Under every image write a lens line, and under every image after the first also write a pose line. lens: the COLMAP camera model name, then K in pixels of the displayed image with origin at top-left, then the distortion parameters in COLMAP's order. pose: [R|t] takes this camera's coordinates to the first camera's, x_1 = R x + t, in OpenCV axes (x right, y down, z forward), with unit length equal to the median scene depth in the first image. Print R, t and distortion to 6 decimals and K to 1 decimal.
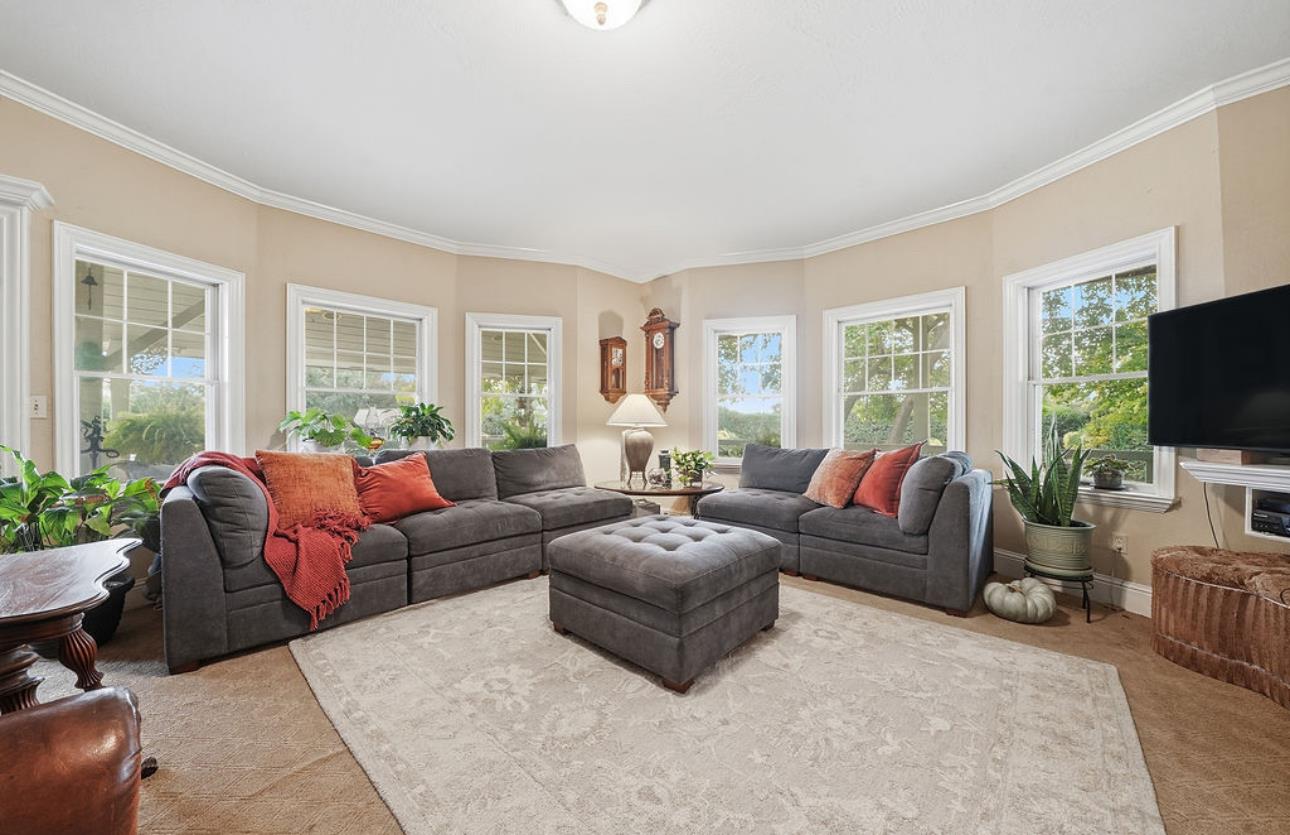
lens RADIAL K [[449.6, 0, 640.3], [0, 449.6, 423.8], [0, 0, 1]] dist [-0.010876, -0.000115]
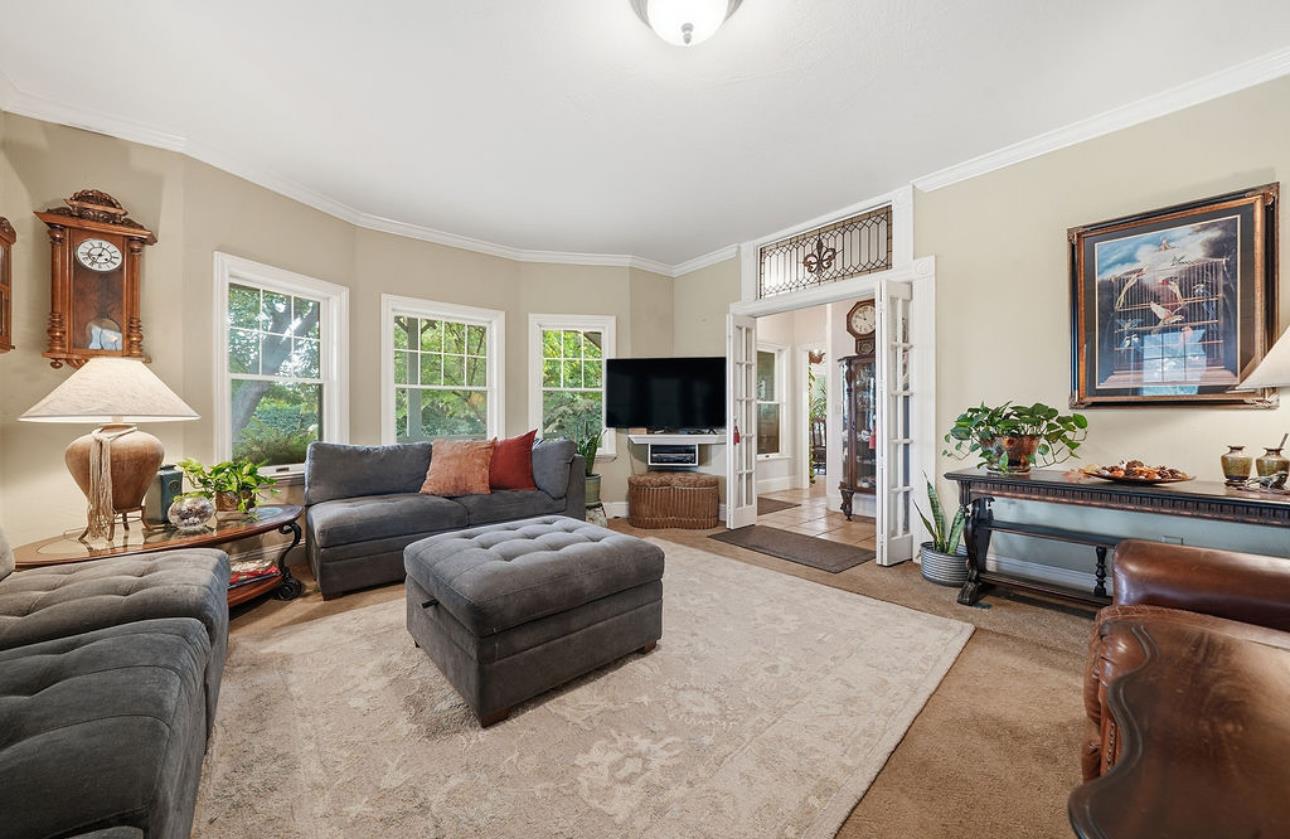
lens RADIAL K [[449.6, 0, 639.9], [0, 449.6, 414.4], [0, 0, 1]] dist [-0.010876, -0.000115]
pose [[0.111379, 0.005803, 0.993761, -0.831985], [0.005988, 0.999961, -0.006510, 0.006438], [-0.993760, 0.006675, 0.111340, 0.710519]]
